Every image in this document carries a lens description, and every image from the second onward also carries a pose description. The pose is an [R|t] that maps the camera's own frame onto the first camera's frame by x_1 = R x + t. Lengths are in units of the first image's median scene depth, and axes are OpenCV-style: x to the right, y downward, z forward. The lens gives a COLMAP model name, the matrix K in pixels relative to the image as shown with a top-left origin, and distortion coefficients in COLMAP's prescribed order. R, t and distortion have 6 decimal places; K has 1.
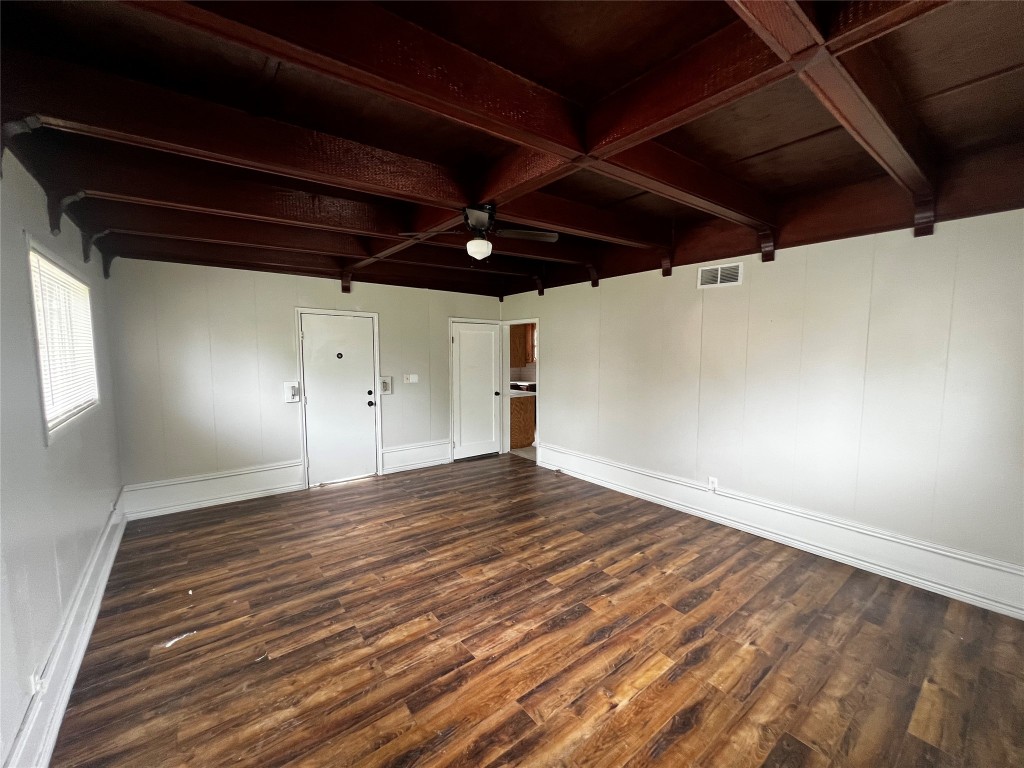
lens RADIAL K [[409.3, 0, 506.2], [0, 409.3, 386.1], [0, 0, 1]] dist [0.001831, 0.000619]
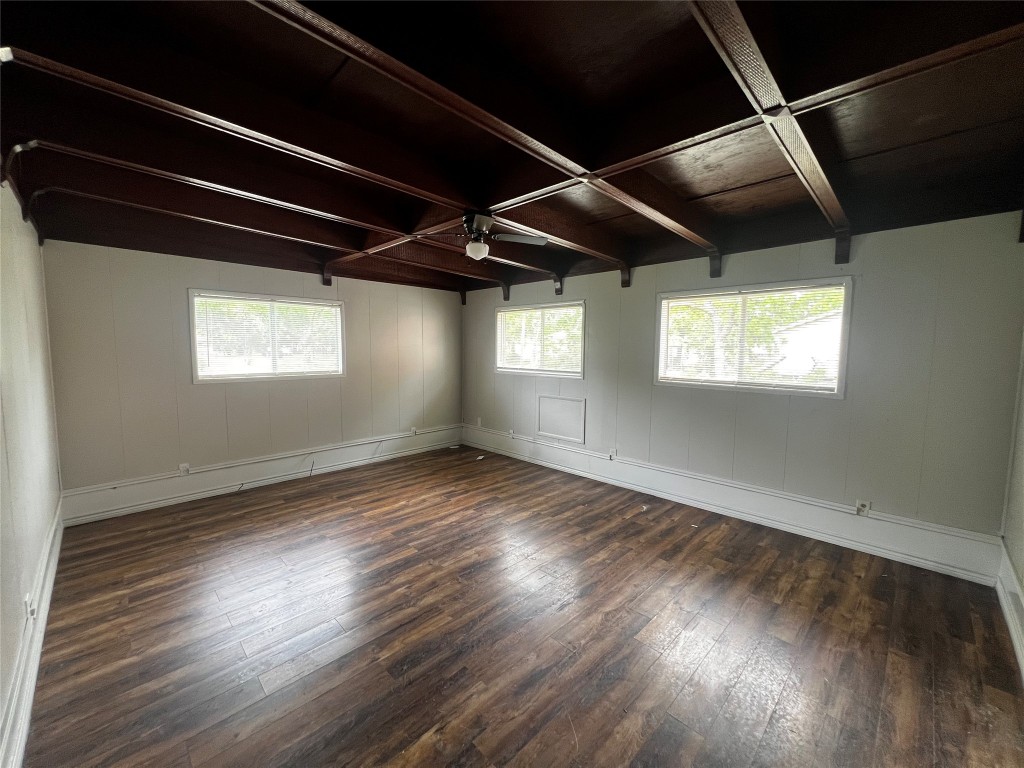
lens RADIAL K [[409.3, 0, 512.1], [0, 409.3, 380.9], [0, 0, 1]] dist [0.001831, 0.000619]
pose [[-0.991850, 0.004120, -0.127341, -0.016914], [-0.018013, 0.984904, 0.172164, -0.202485], [0.126128, 0.173055, -0.976803, 2.434619]]
